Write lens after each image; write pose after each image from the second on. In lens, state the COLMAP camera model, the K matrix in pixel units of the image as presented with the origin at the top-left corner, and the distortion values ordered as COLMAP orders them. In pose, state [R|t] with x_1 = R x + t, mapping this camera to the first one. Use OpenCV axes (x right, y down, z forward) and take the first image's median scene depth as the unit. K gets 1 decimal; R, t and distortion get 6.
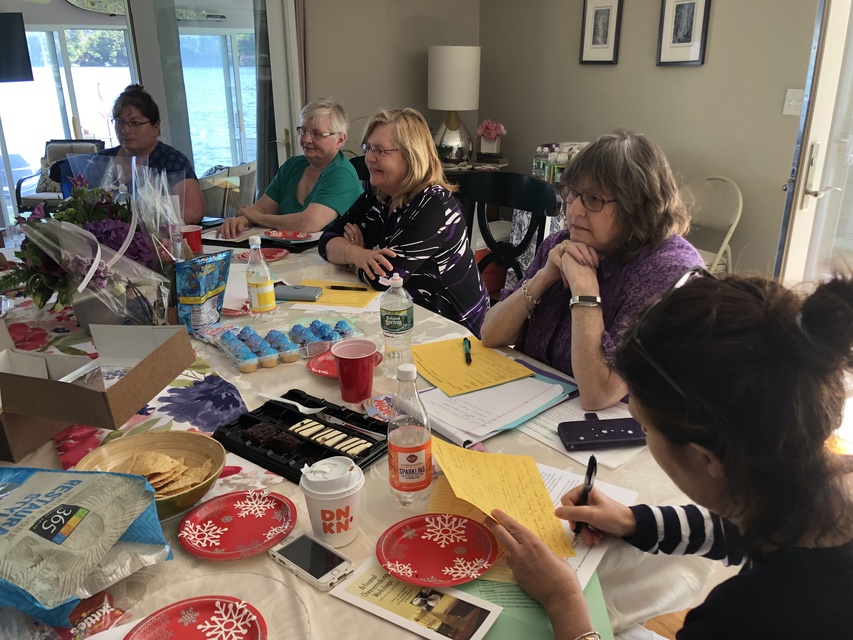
lens RADIAL K [[689.1, 0, 427.6], [0, 689.1, 316.1], [0, 0, 1]] dist [0.006379, 0.001729]
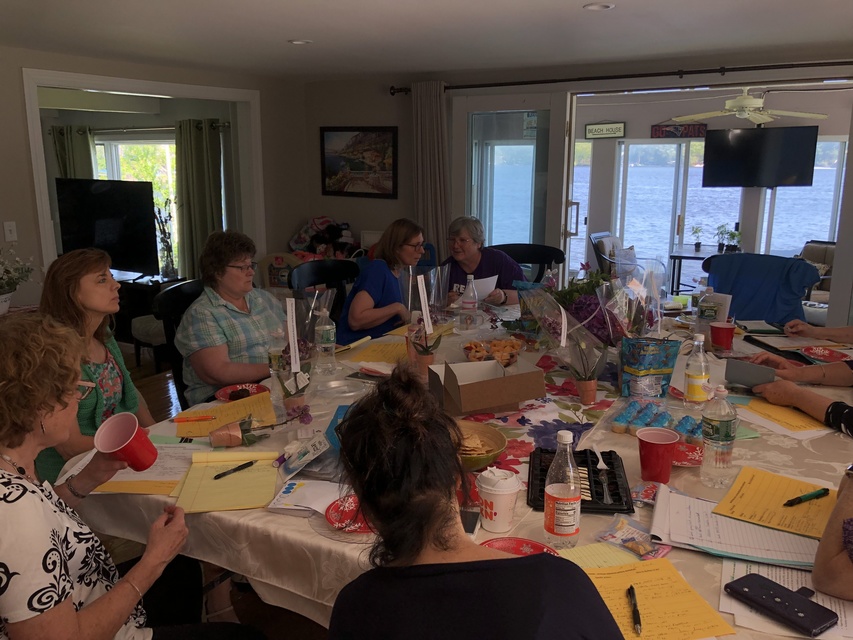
lens RADIAL K [[702.5, 0, 426.5], [0, 702.5, 320.0], [0, 0, 1]] dist [0.003083, -0.000477]
pose [[0.451976, 0.200068, -0.869305, 0.672135], [-0.312500, 0.948280, 0.055766, -0.075699], [0.835501, 0.246453, 0.491121, 0.067923]]
